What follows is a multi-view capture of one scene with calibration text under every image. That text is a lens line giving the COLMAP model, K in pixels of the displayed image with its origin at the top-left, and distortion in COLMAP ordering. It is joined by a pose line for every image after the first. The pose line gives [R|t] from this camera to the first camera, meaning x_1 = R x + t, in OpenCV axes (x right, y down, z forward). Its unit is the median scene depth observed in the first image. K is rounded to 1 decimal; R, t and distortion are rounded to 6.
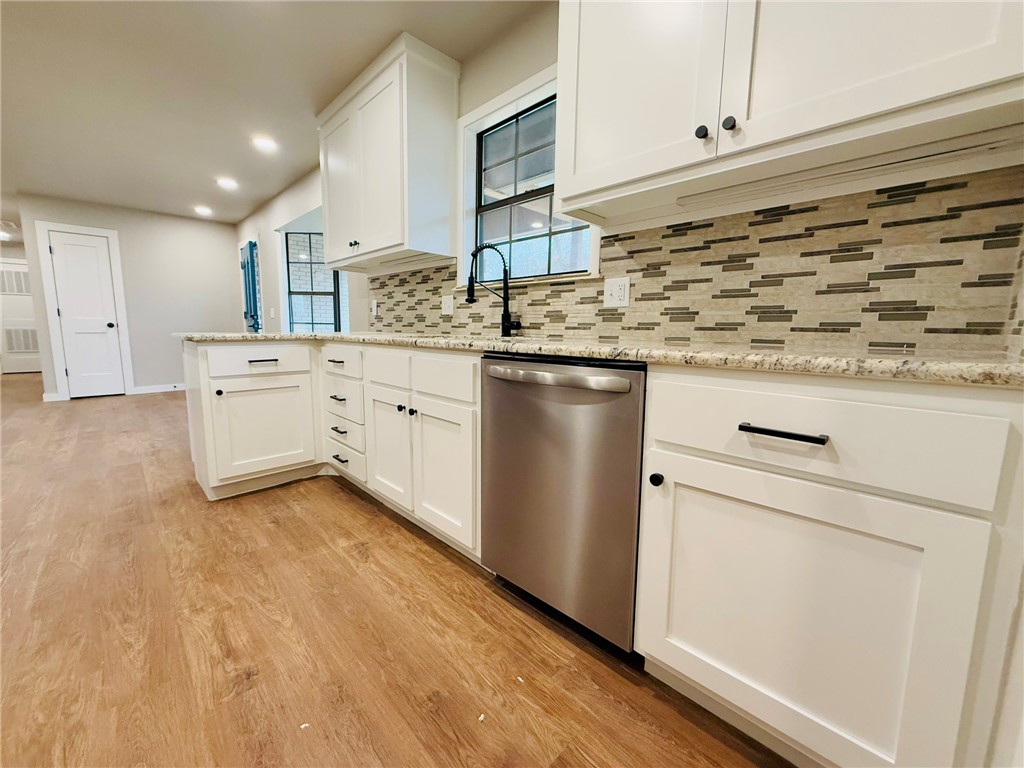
lens RADIAL K [[409.1, 0, 511.2], [0, 409.1, 383.0], [0, 0, 1]] dist [-0.001815, 0.000535]
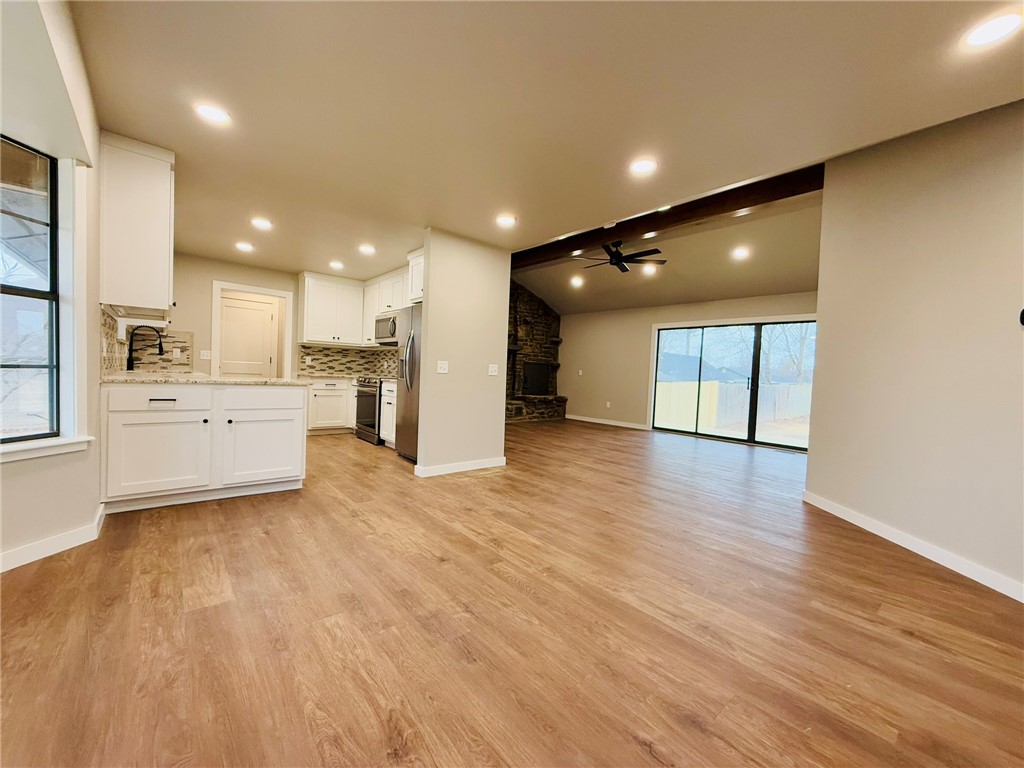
lens RADIAL K [[409.1, 0, 512.6], [0, 409.1, 379.3], [0, 0, 1]] dist [-0.001815, 0.000535]
pose [[-0.996432, -0.057081, 0.062175, -2.129913], [-0.046996, 0.987098, 0.153065, -0.504204], [-0.070110, 0.149597, -0.986258, 3.108535]]
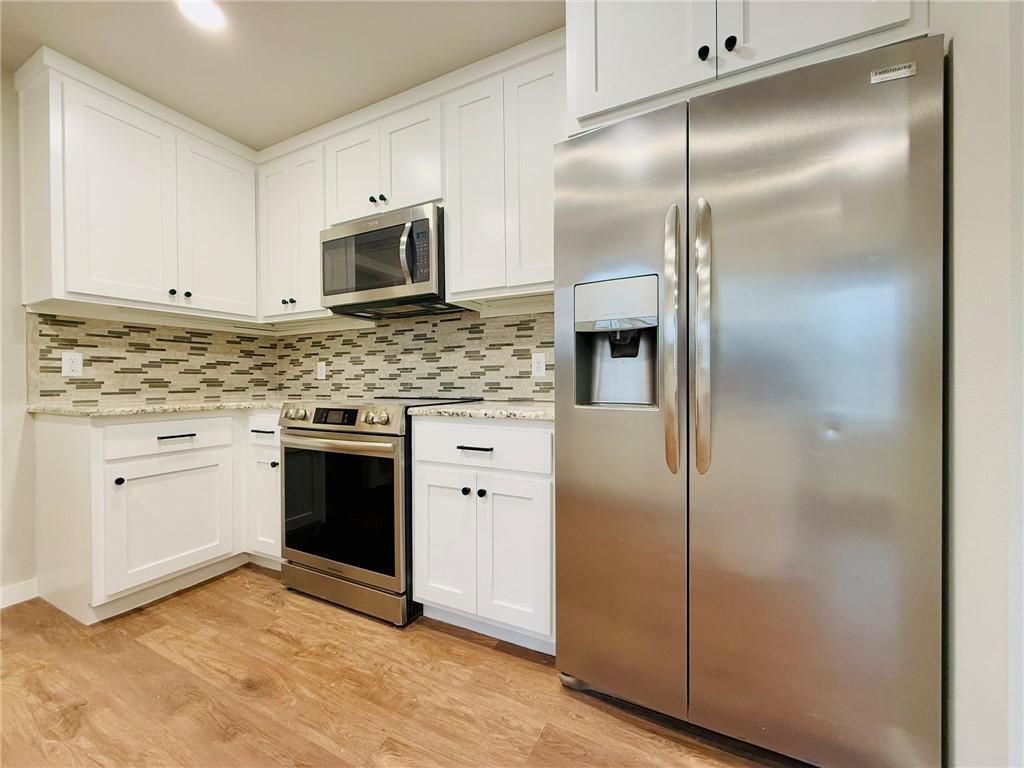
lens RADIAL K [[409.1, 0, 509.9], [0, 409.1, 382.4], [0, 0, 1]] dist [-0.001815, 0.000535]
pose [[-0.944909, -0.005845, -0.327281, -0.909269], [-0.050086, 0.990648, 0.126913, -0.192124], [0.323478, 0.136314, -0.936365, 1.163668]]
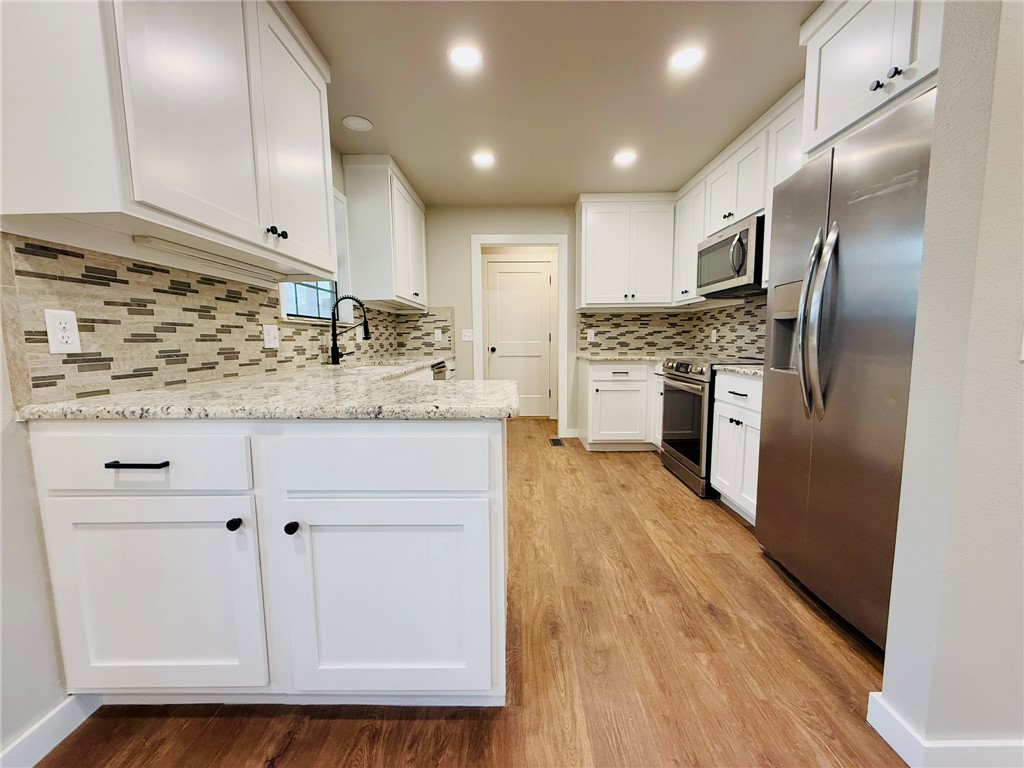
lens RADIAL K [[409.1, 0, 511.3], [0, 409.1, 383.5], [0, 0, 1]] dist [-0.001815, 0.000535]
pose [[-0.709122, -0.083685, 0.700102, -1.496224], [0.094438, 0.972712, 0.211925, -0.314345], [-0.698733, 0.216397, -0.681869, 1.721645]]
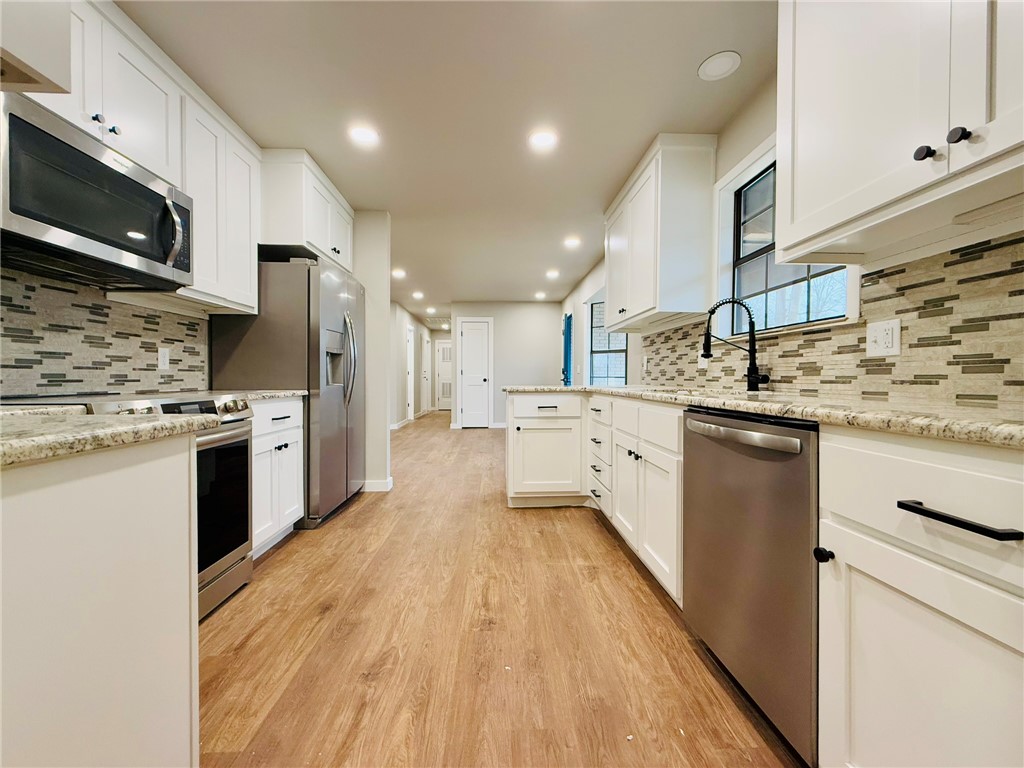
lens RADIAL K [[409.1, 0, 510.1], [0, 409.1, 382.6], [0, 0, 1]] dist [-0.001815, 0.000535]
pose [[0.741009, -0.003724, -0.671485, 0.235547], [-0.081040, 0.992180, -0.094933, 0.002651], [0.666587, 0.124763, 0.734912, -0.075472]]
